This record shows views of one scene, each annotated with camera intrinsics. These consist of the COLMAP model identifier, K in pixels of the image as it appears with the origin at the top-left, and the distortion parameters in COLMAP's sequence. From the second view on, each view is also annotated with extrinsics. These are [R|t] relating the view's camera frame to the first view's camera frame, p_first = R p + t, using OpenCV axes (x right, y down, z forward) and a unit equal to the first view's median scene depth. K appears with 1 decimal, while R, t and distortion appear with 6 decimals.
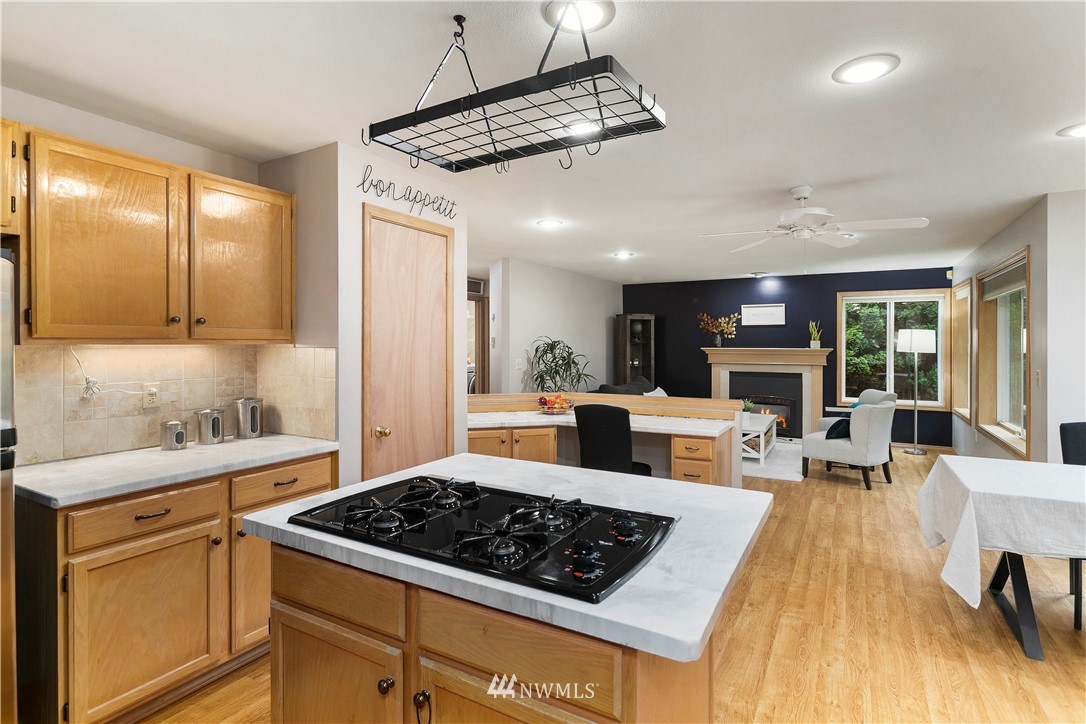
lens RADIAL K [[548.6, 0, 535.8], [0, 548.6, 345.3], [0, 0, 1]] dist [0.000485, 0.000193]
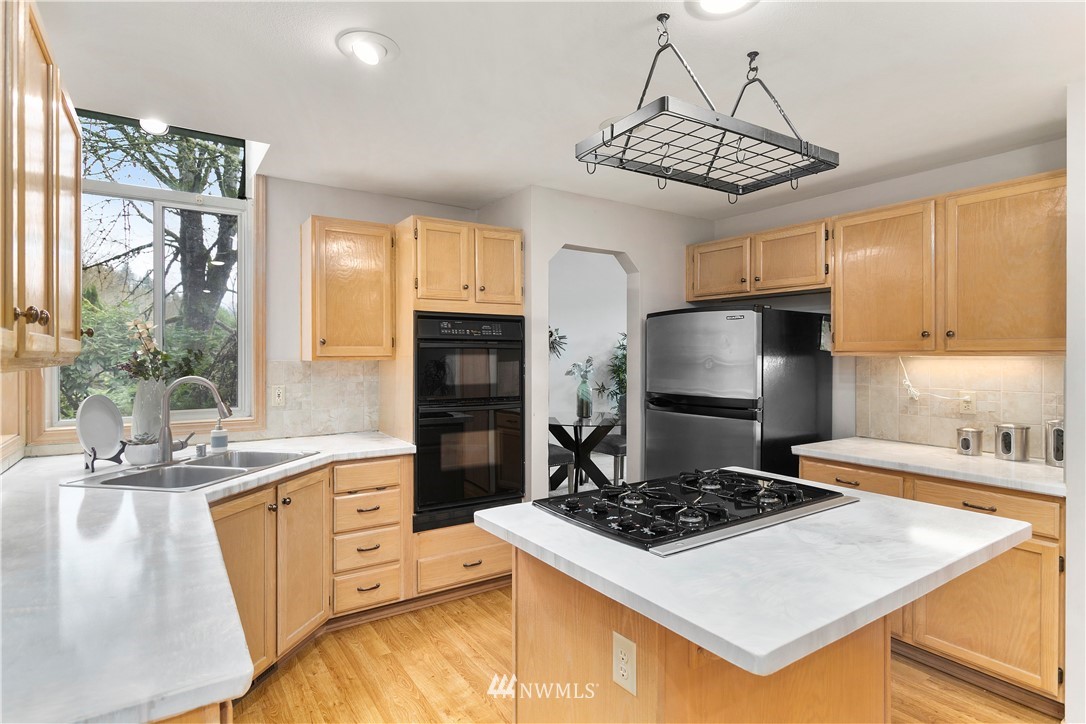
lens RADIAL K [[575.2, 0, 544.6], [0, 575.2, 356.4], [0, 0, 1]] dist [0.000486, 0.000075]
pose [[-0.446939, 0.000767, -0.894564, 1.168786], [-0.007979, 0.999956, 0.004843, 0.000215], [0.894529, 0.009302, -0.446914, 1.258520]]
